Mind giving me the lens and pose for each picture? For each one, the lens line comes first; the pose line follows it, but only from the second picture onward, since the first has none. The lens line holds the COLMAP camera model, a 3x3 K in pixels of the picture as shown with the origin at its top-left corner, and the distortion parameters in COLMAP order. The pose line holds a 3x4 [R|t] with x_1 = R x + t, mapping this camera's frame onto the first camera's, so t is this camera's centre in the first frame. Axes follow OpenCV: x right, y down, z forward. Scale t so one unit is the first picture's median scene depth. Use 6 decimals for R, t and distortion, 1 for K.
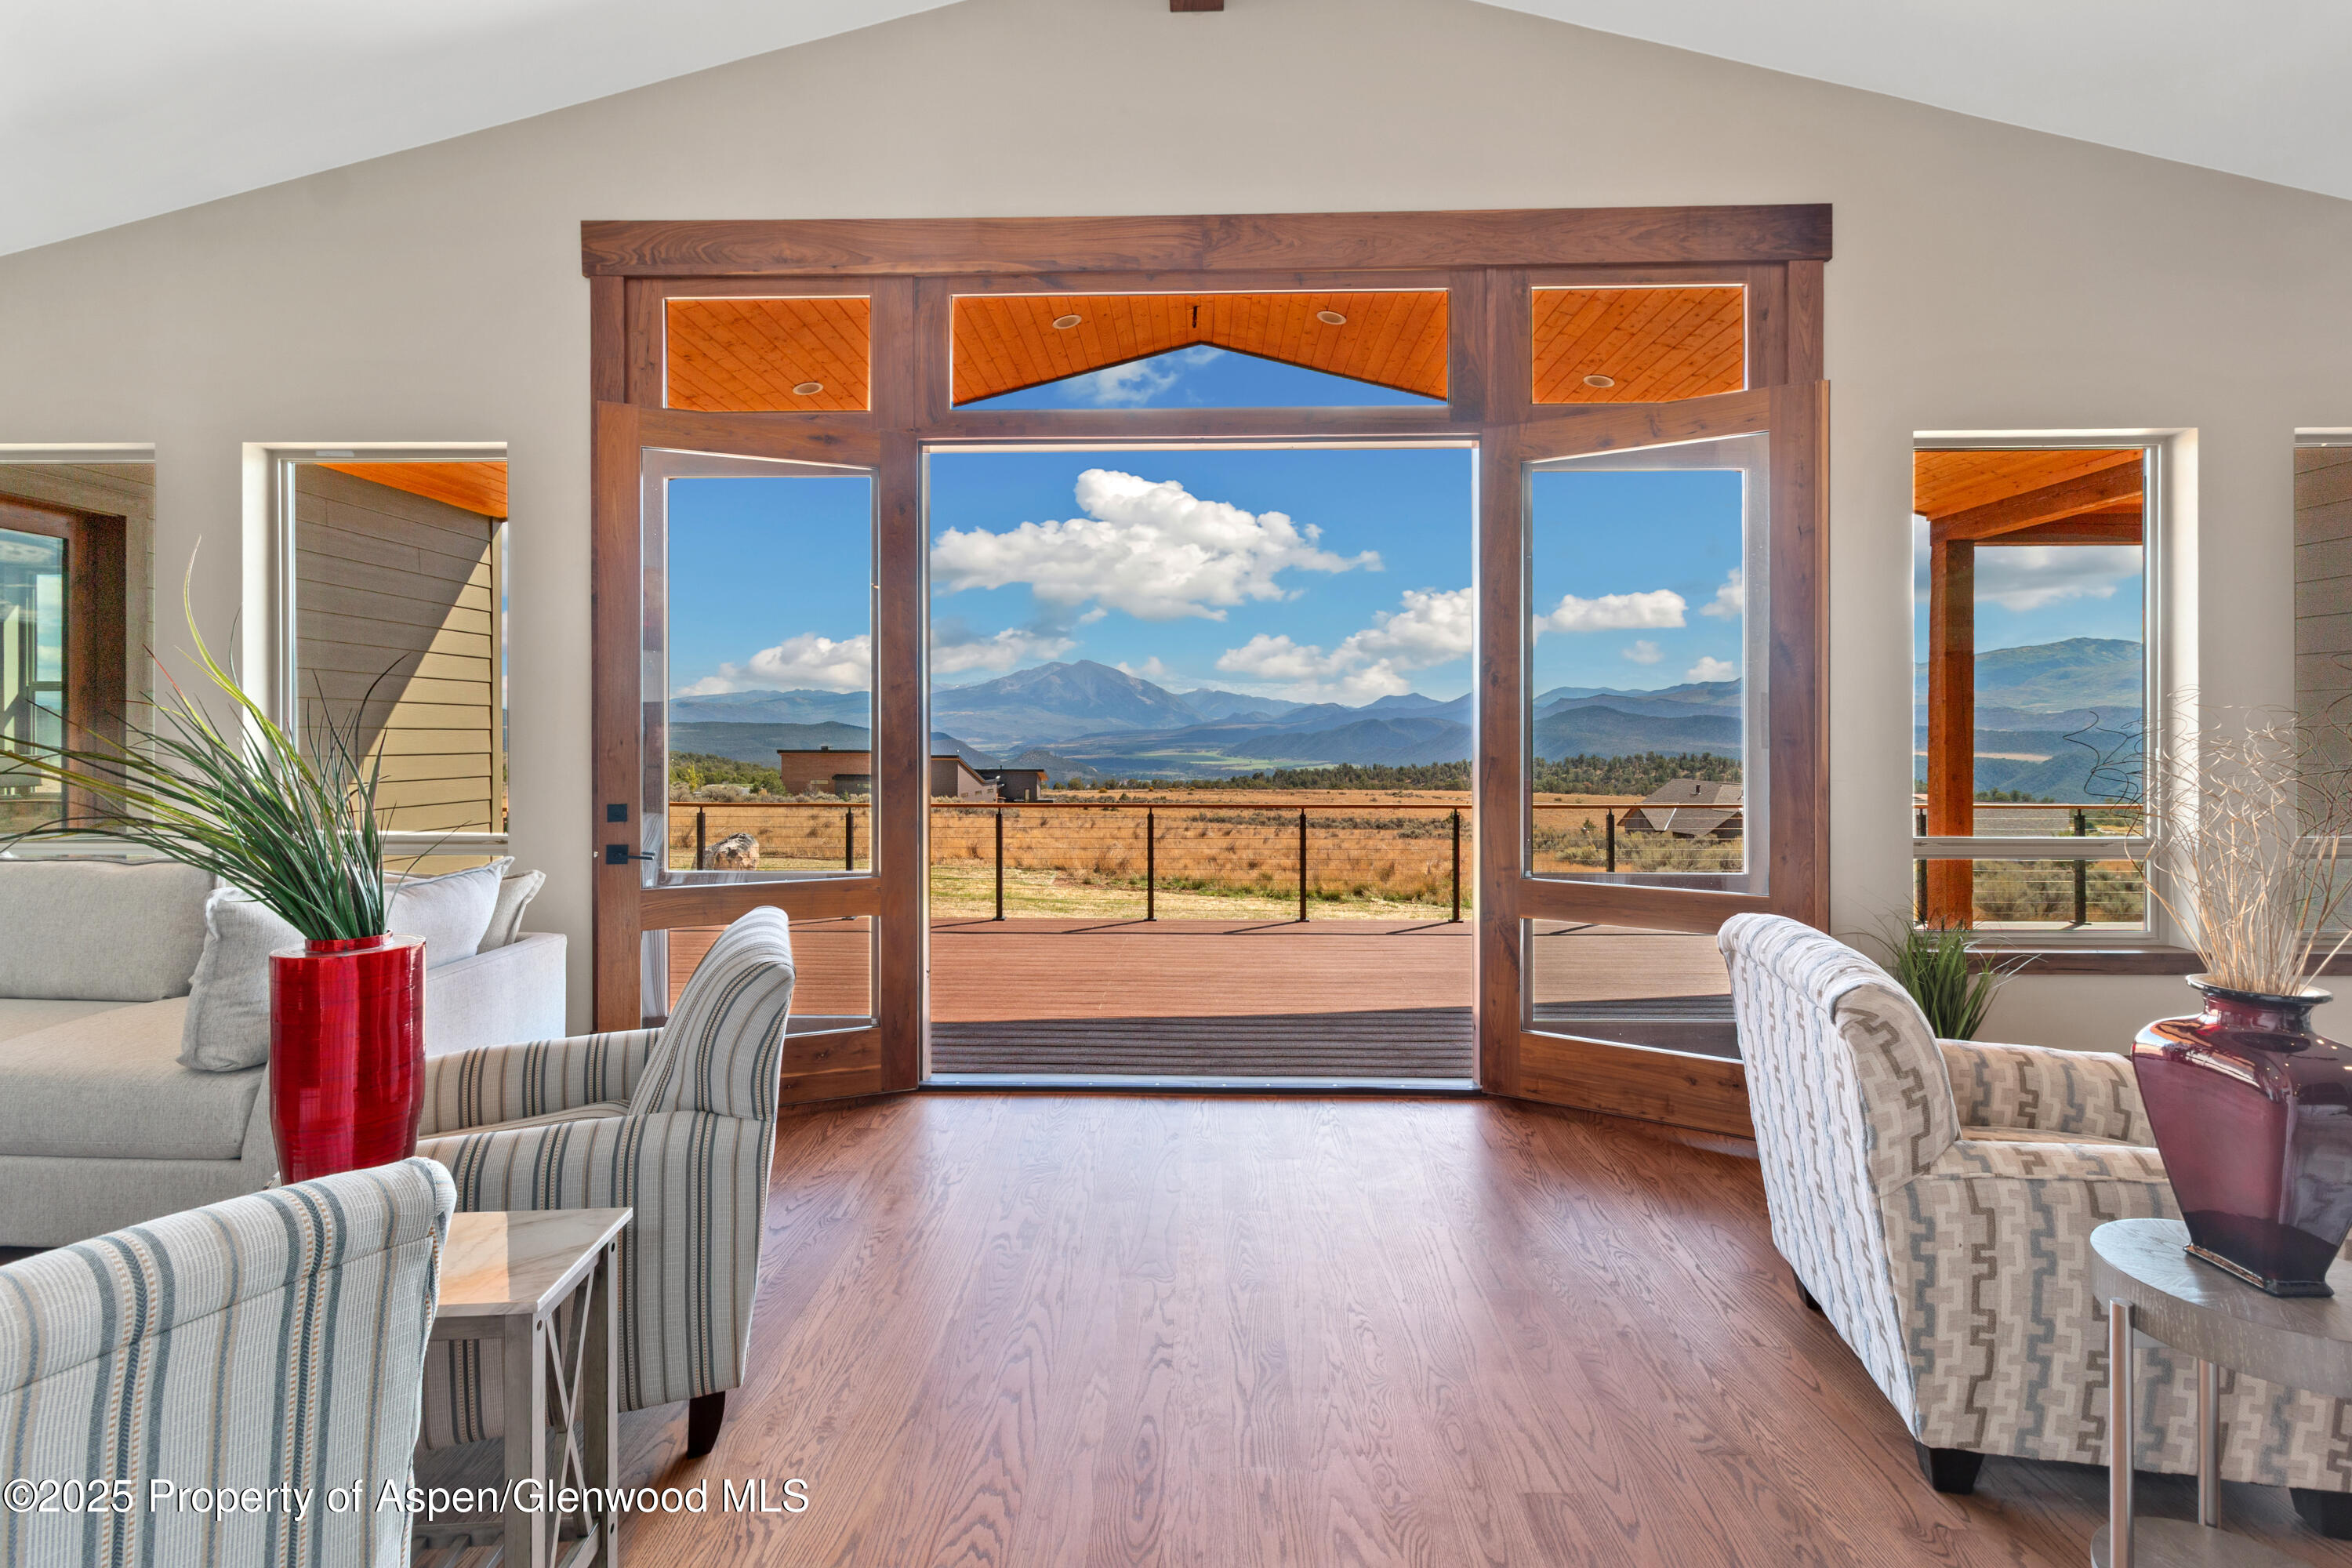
lens RADIAL K [[1095.0, 0, 1238.8], [0, 1095.0, 747.6], [0, 0, 1]] dist [-0.000721, 0.003361]
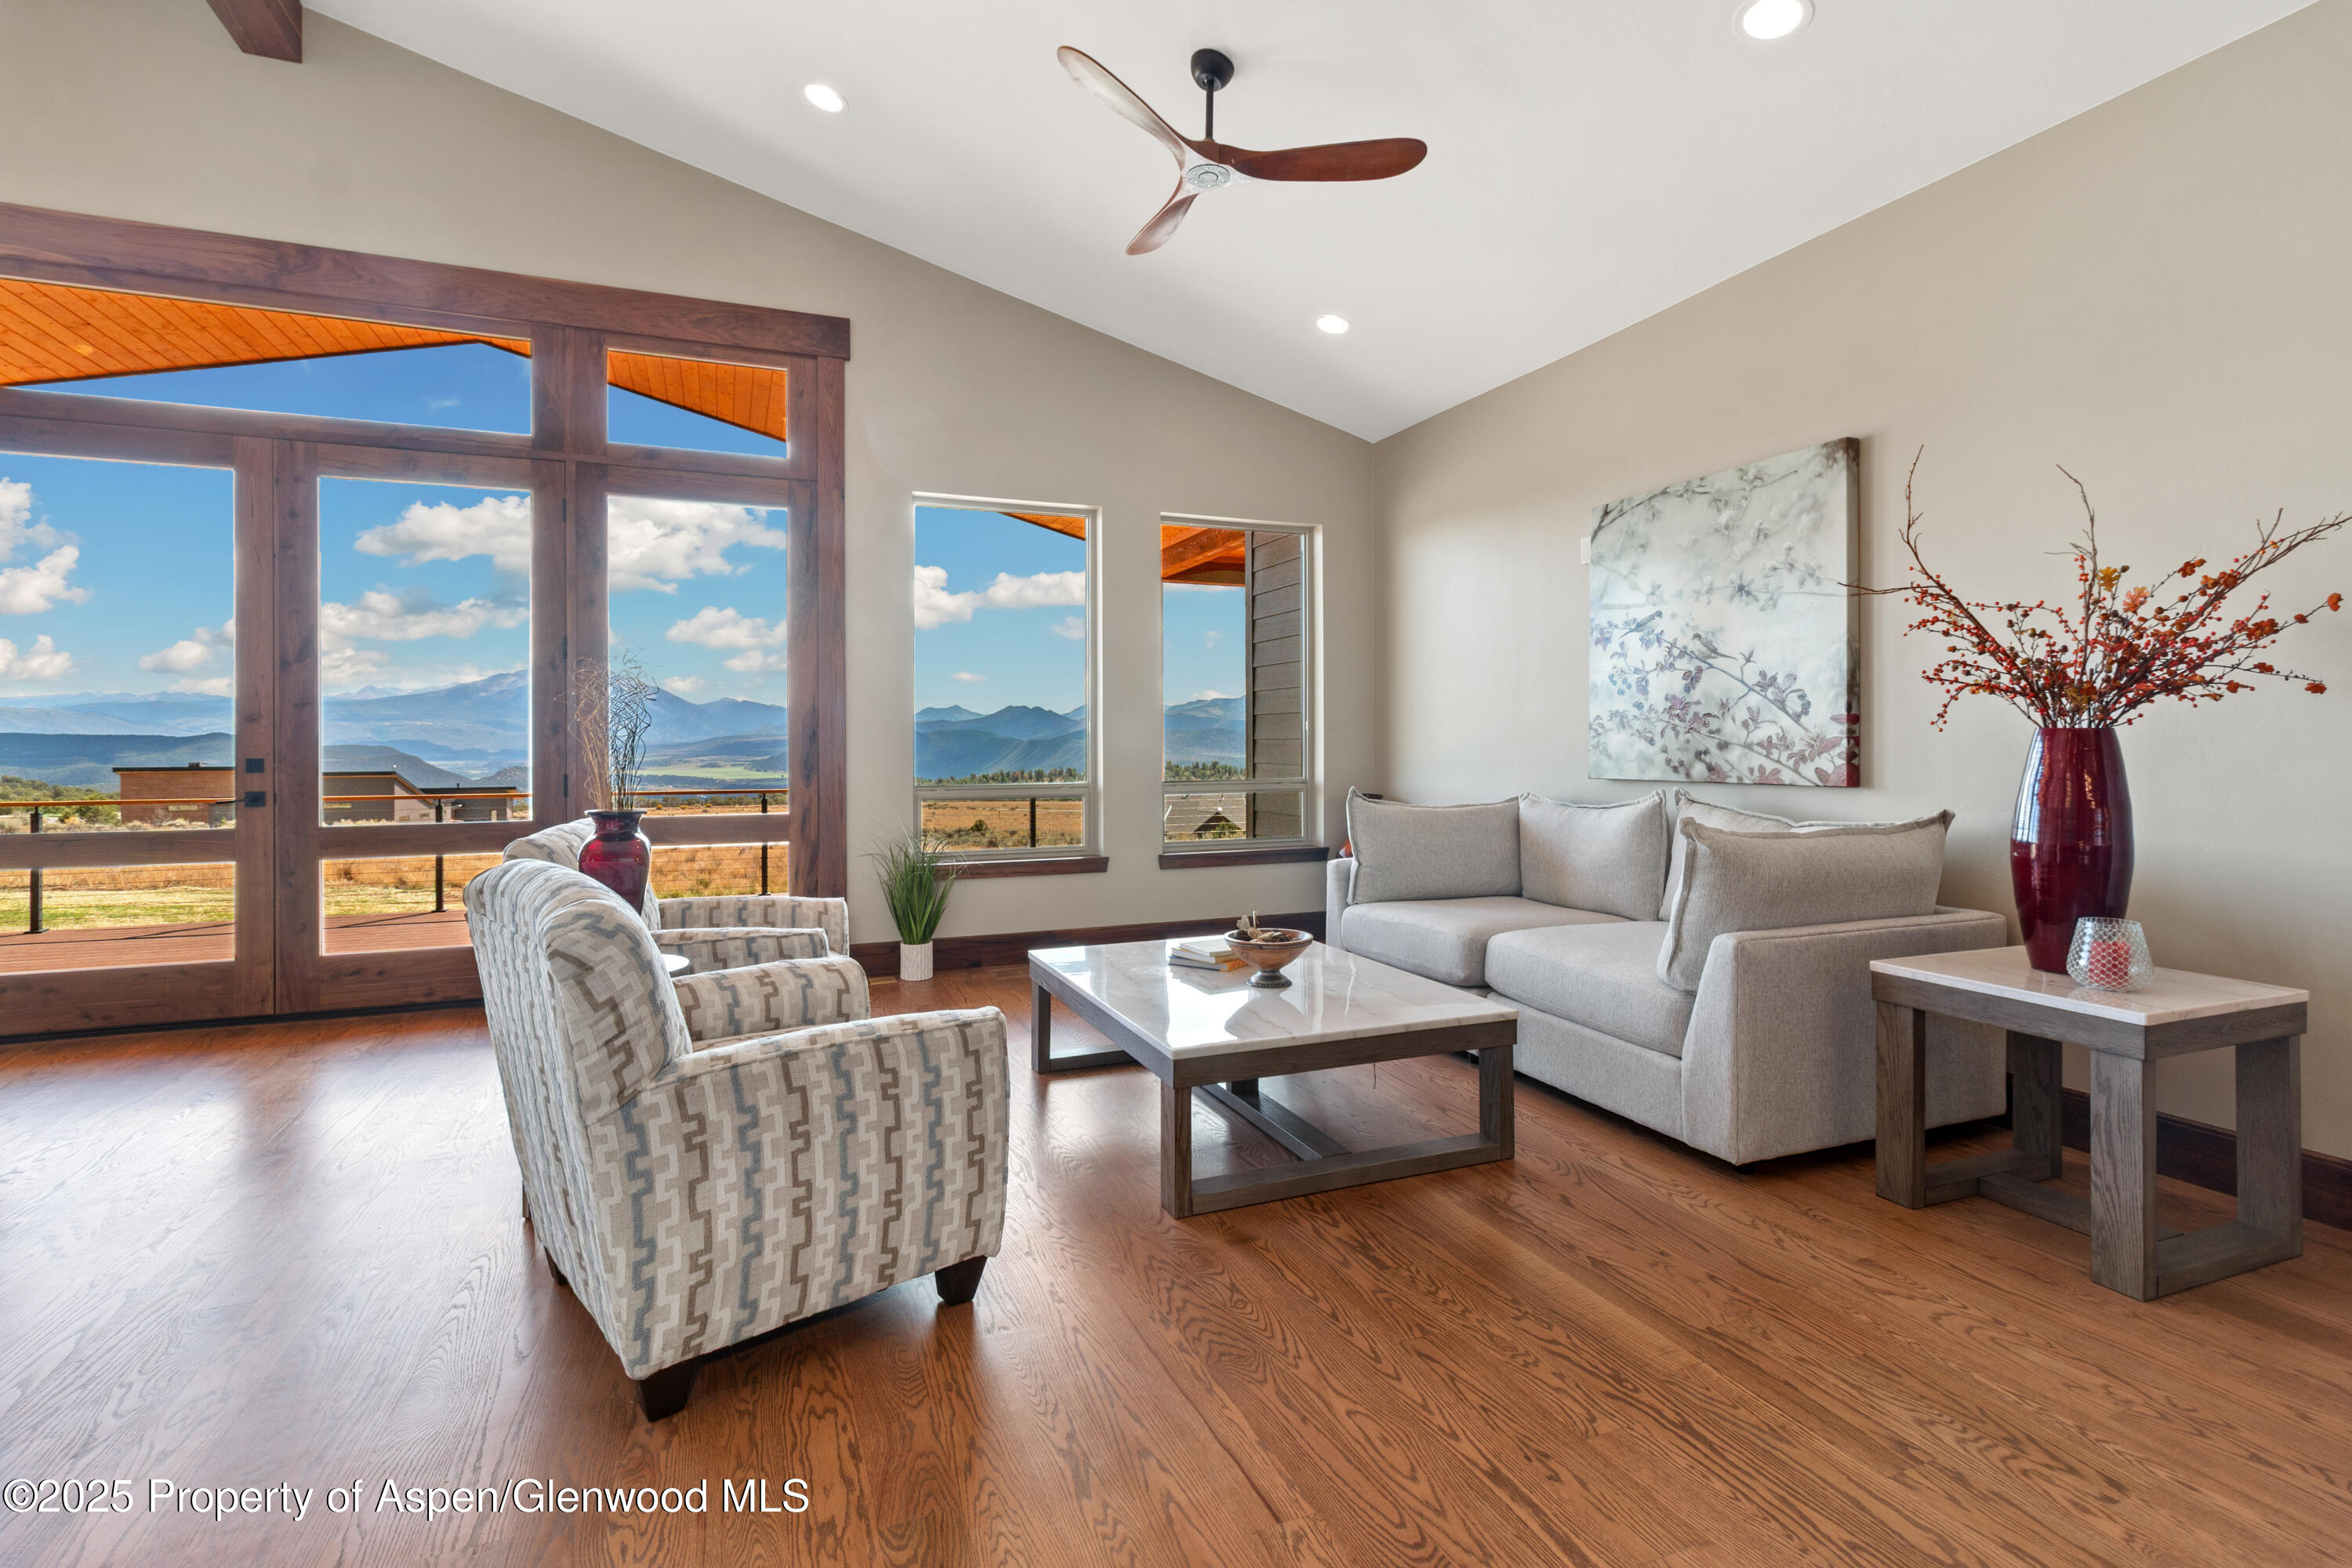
lens RADIAL K [[1095.0, 0, 1163.4], [0, 1095.0, 746.7], [0, 0, 1]] dist [-0.000721, 0.003361]
pose [[0.922133, 0.002375, 0.386865, 0.370288], [-0.001788, 0.999997, -0.001878, 0.032790], [-0.386869, 0.001040, 0.922134, -0.388638]]
